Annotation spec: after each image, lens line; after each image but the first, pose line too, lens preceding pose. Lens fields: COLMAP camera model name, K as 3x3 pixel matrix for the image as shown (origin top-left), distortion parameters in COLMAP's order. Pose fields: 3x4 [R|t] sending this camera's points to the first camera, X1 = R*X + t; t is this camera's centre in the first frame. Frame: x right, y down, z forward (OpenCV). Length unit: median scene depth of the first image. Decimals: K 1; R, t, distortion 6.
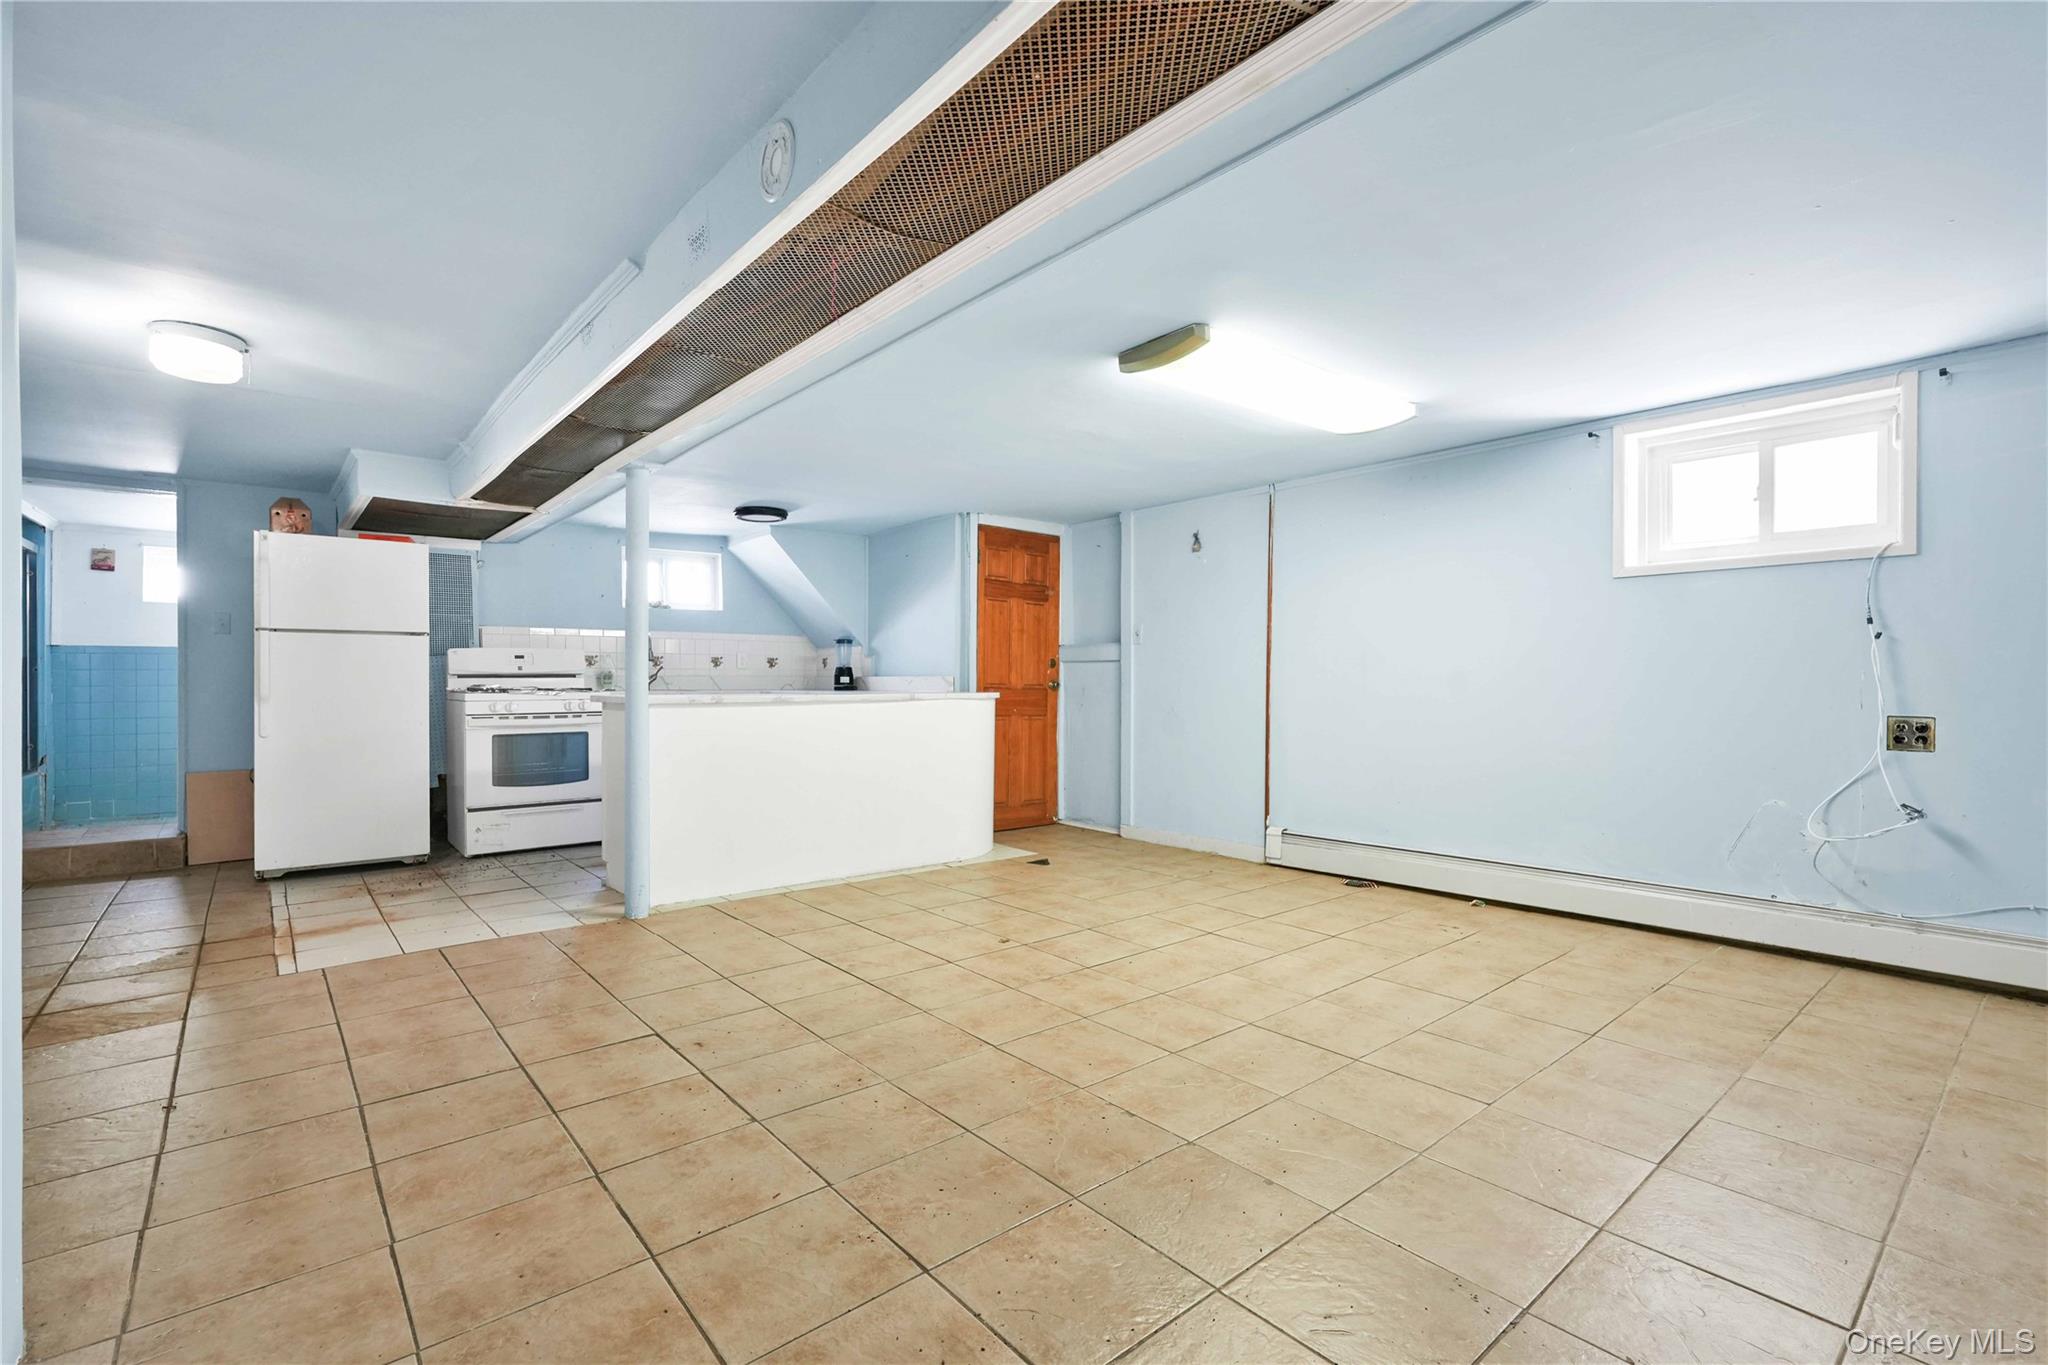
lens RADIAL K [[917.4, 0, 1030.1], [0, 917.4, 702.0], [0, 0, 1]] dist [-0.005547, -0.000397]
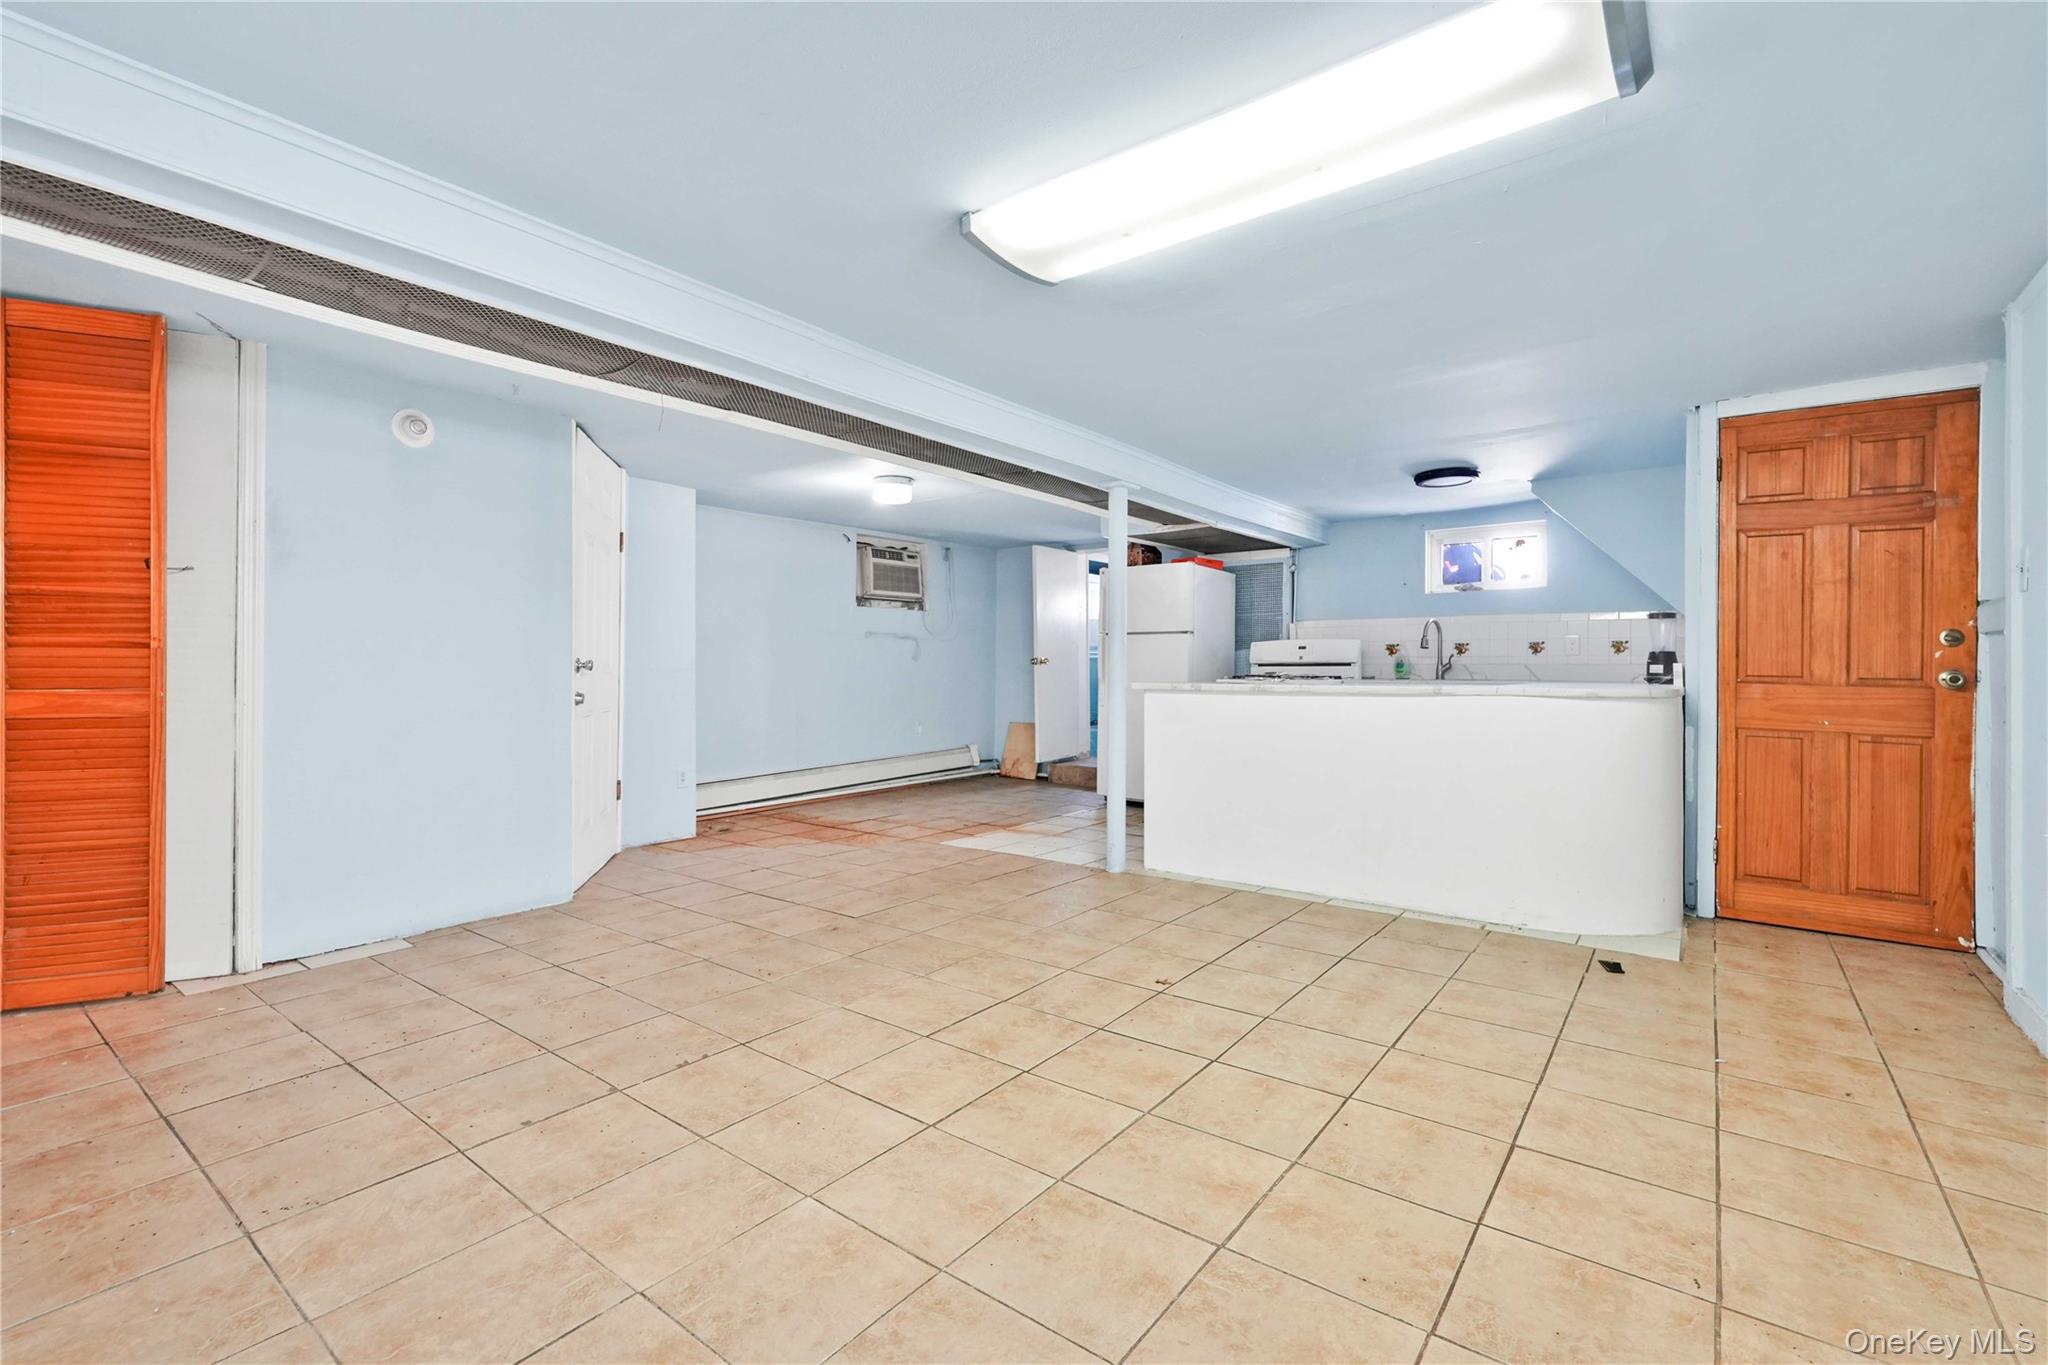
lens RADIAL K [[917.4, 0, 1035.3], [0, 917.4, 673.7], [0, 0, 1]] dist [-0.005547, -0.000397]
pose [[0.213482, 0.007425, -0.976919, 0.606202], [-0.023435, 0.999722, 0.002477, -0.015772], [0.976666, 0.022365, 0.213597, 0.557765]]
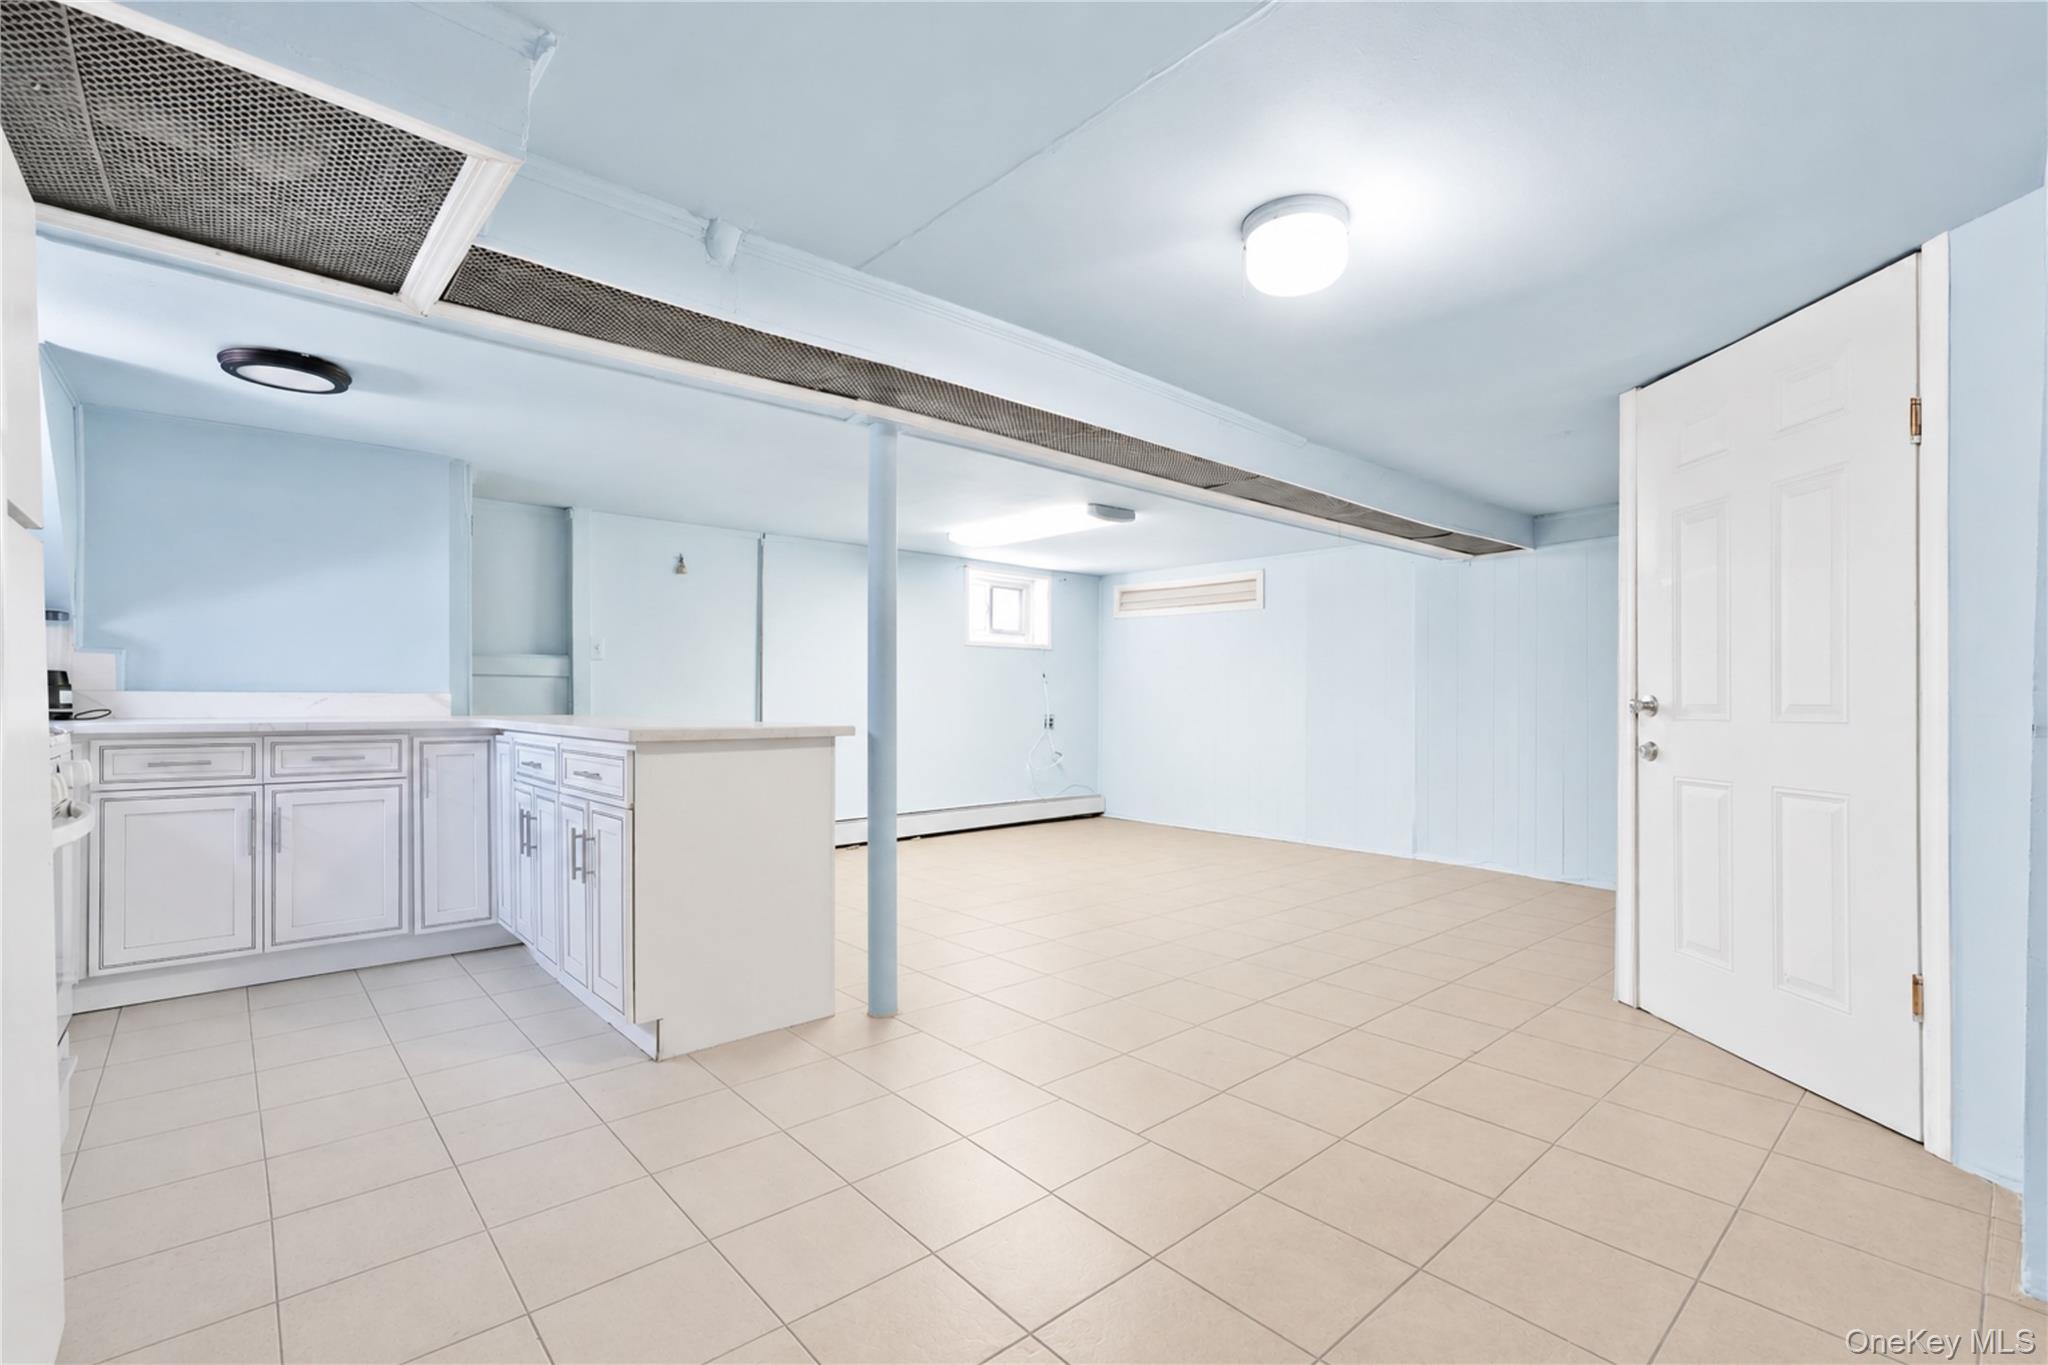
lens RADIAL K [[917.4, 0, 1025.0], [0, 917.4, 691.6], [0, 0, 1]] dist [-0.005547, -0.000397]
pose [[-0.011955, 0.007515, 0.999900, -1.069900], [0.018397, 0.999804, -0.007294, -0.022361], [-0.999759, 0.018308, -0.012091, 0.790470]]
